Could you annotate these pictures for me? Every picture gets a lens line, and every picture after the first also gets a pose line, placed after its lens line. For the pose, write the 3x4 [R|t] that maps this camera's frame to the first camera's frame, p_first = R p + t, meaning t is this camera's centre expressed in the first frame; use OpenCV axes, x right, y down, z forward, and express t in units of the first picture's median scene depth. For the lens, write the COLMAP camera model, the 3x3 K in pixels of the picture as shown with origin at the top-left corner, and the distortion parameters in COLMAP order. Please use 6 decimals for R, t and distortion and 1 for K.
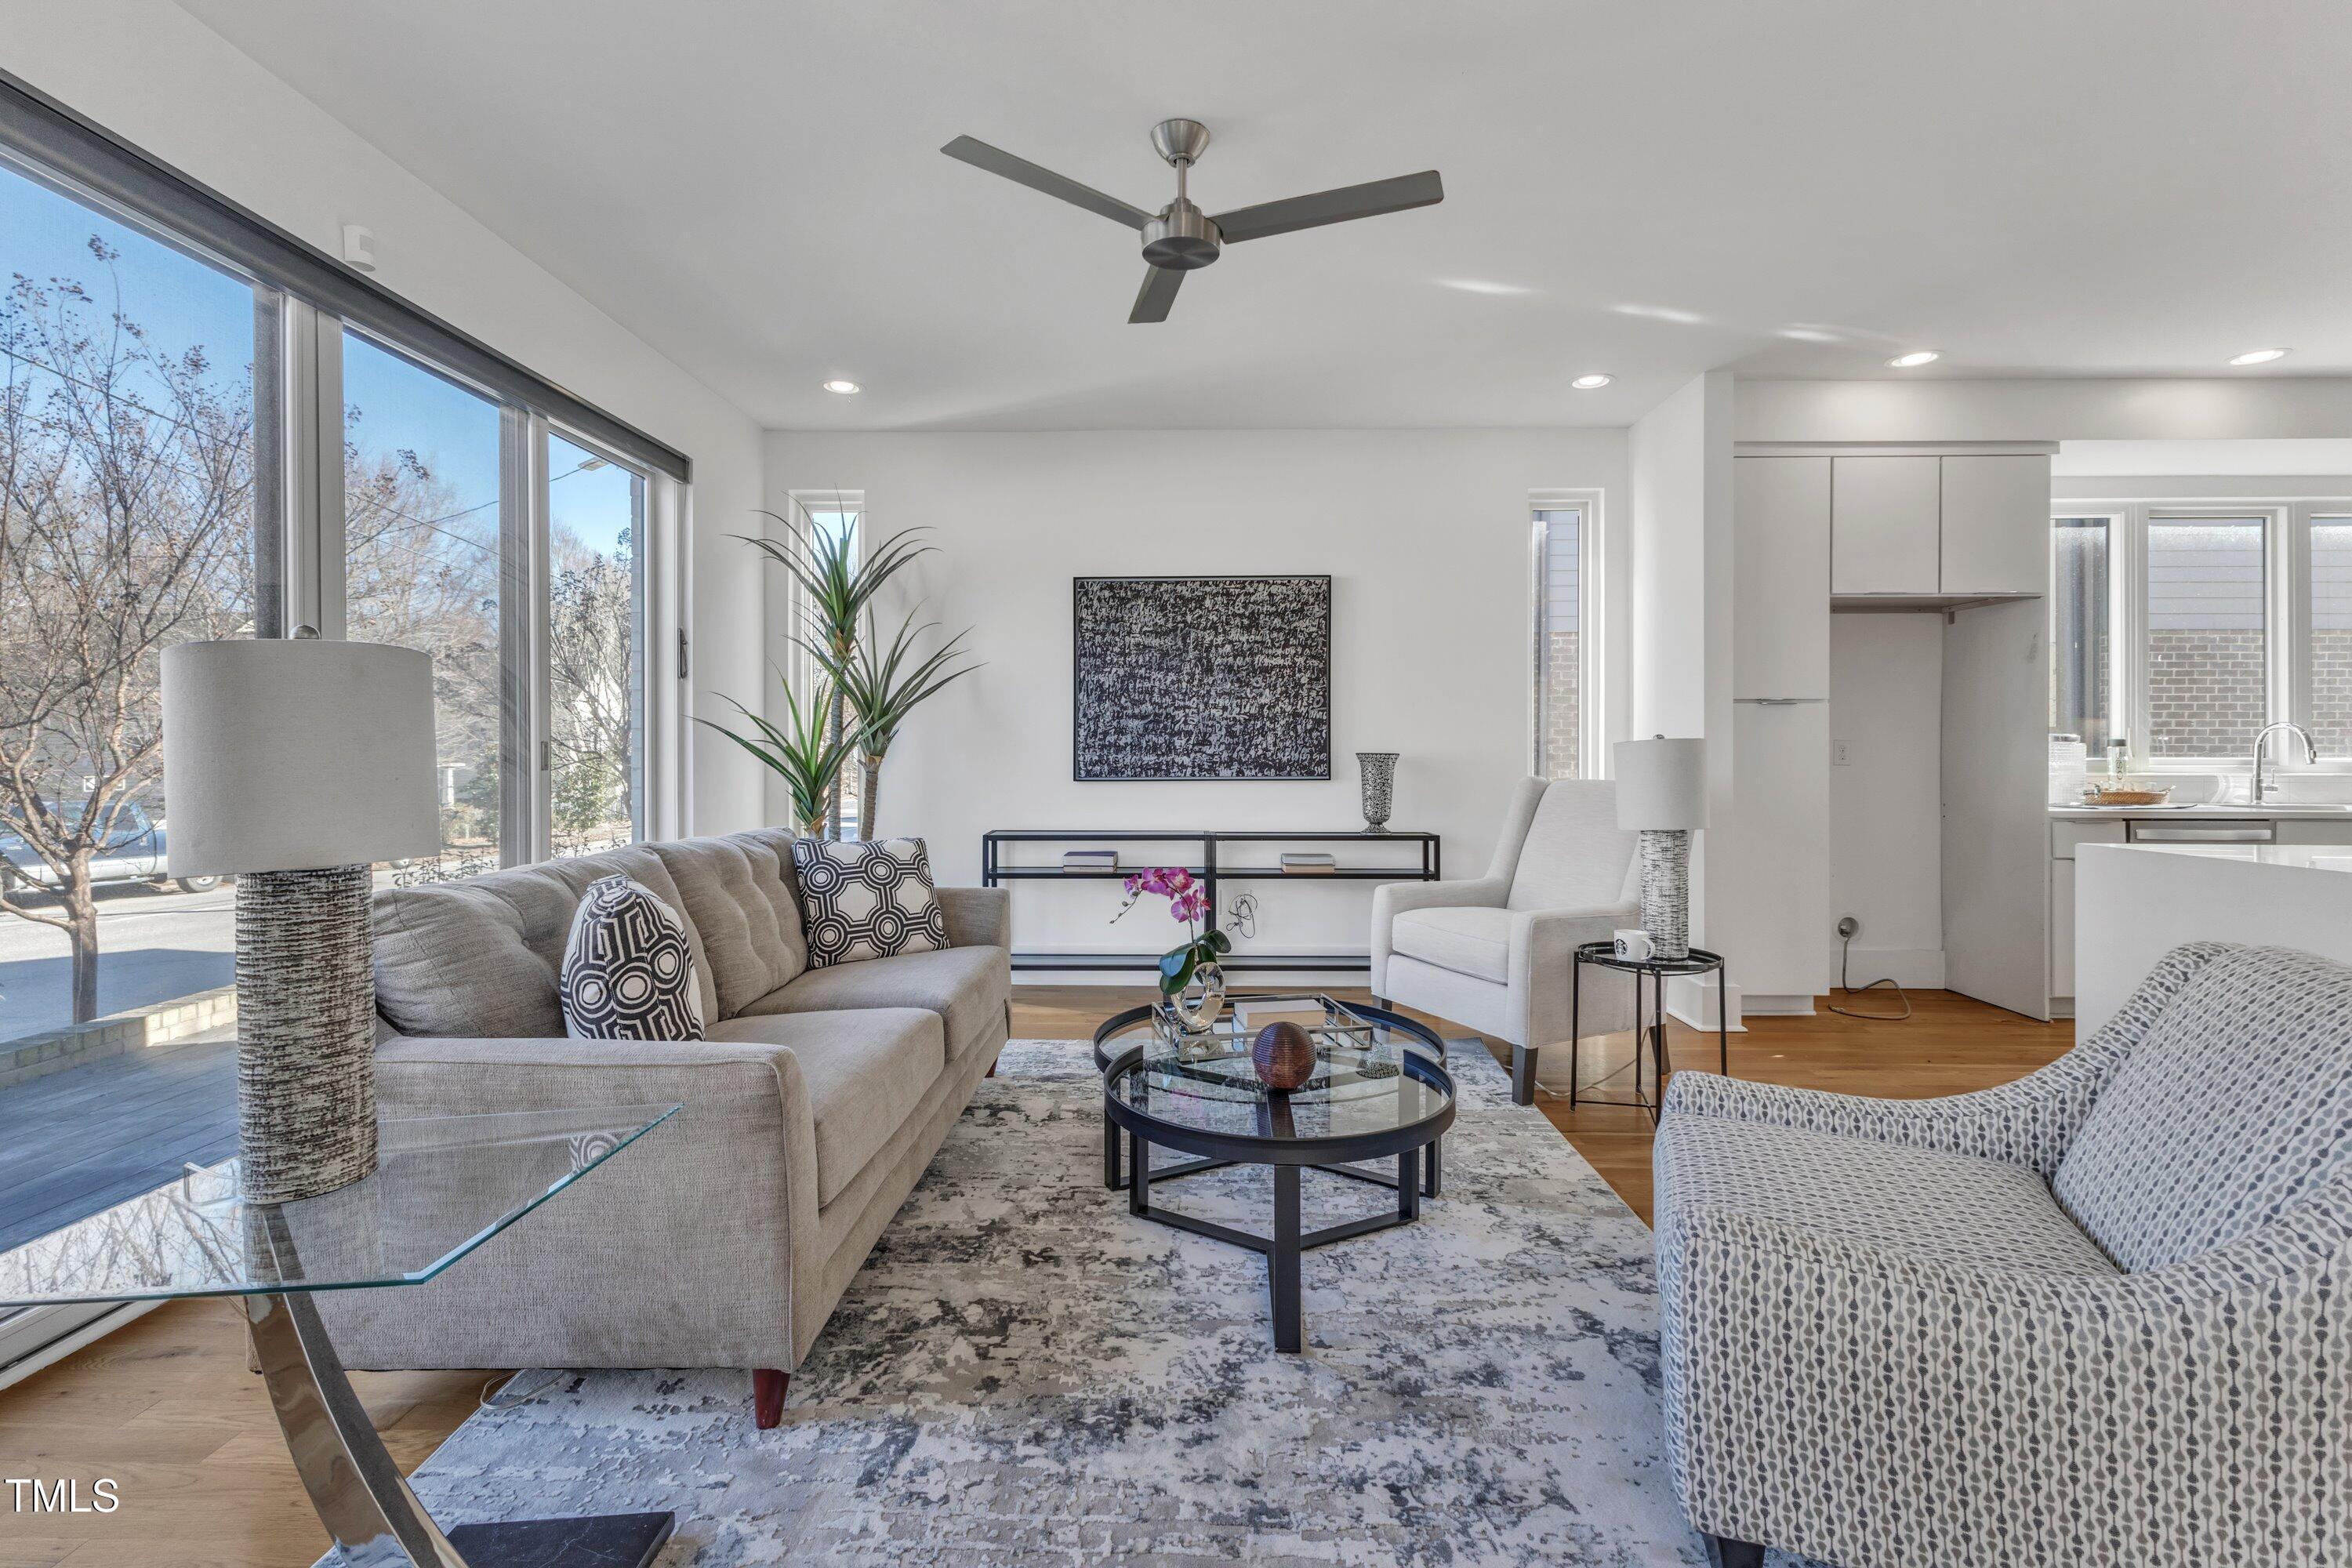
lens RADIAL K [[1036.6, 0, 1174.2], [0, 1036.6, 745.6], [0, 0, 1]] dist [0.006684, -0.000214]
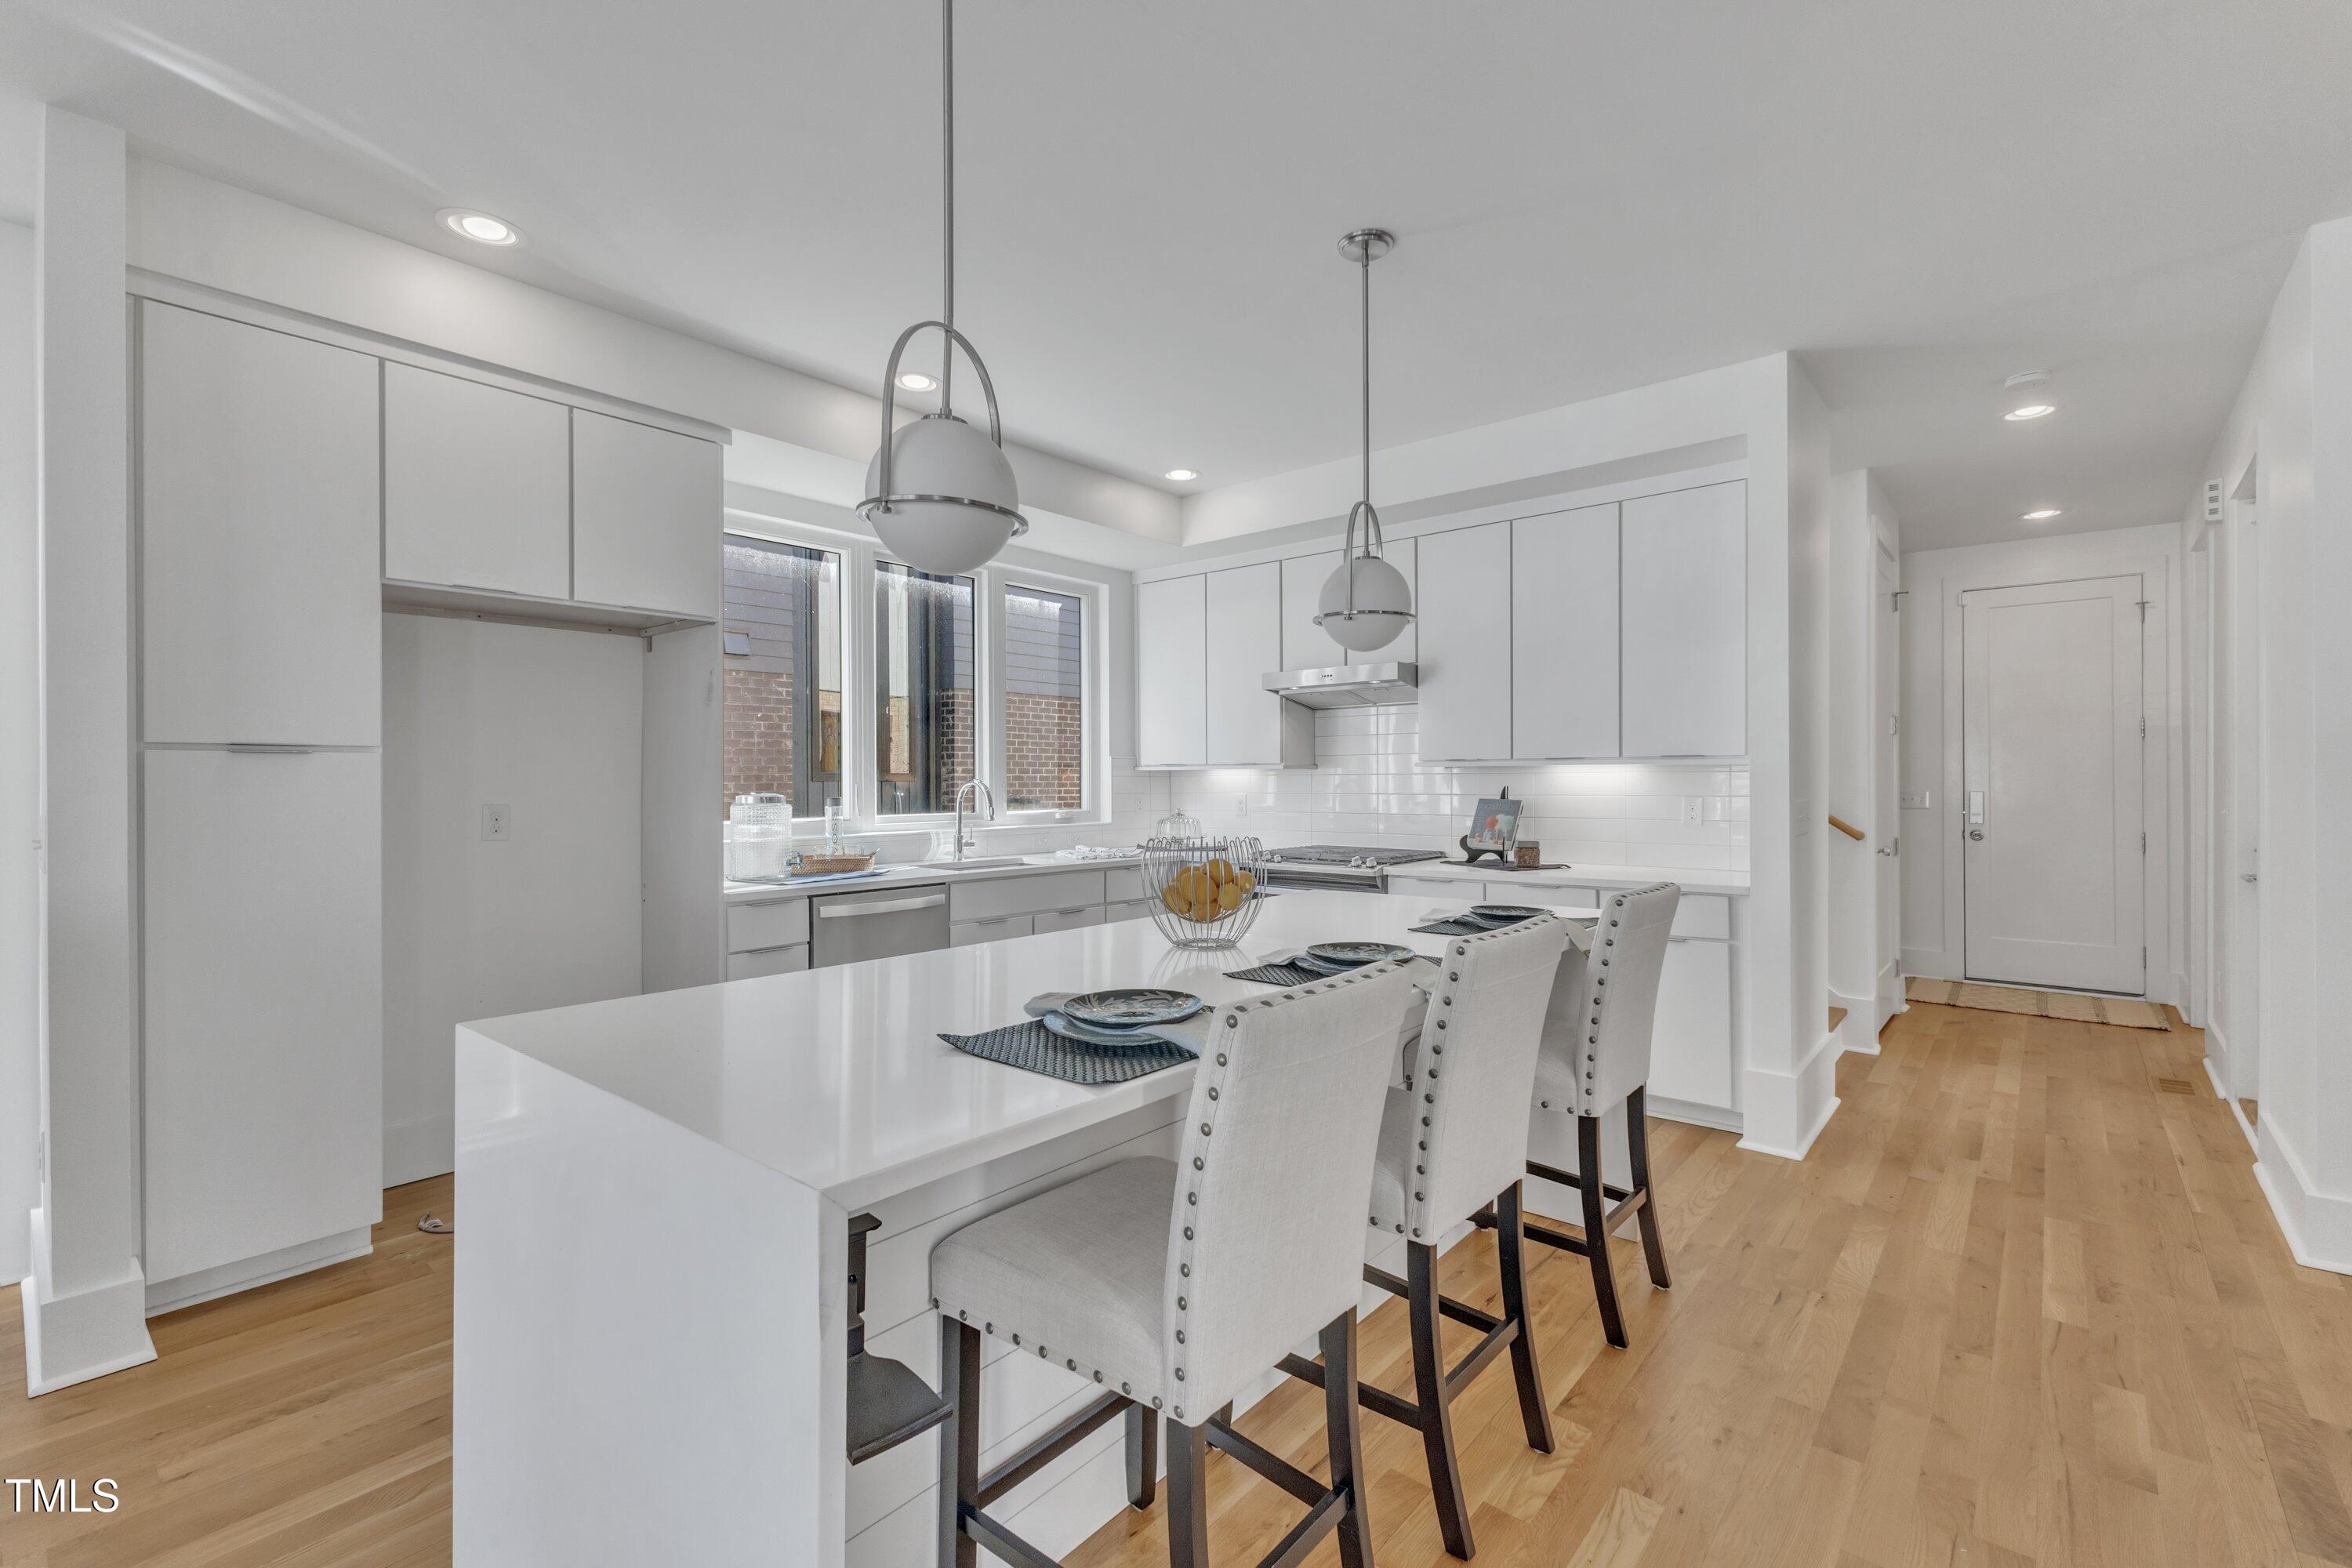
lens RADIAL K [[1023.4, 0, 1176.0], [0, 1023.4, 784.0], [0, 0, 1]] dist [0.008360, -0.000266]
pose [[0.637172, -0.005868, 0.770699, 0.408195], [0.004540, 0.999982, 0.003860, -0.019804], [-0.770708, 0.001040, 0.637188, 0.212324]]
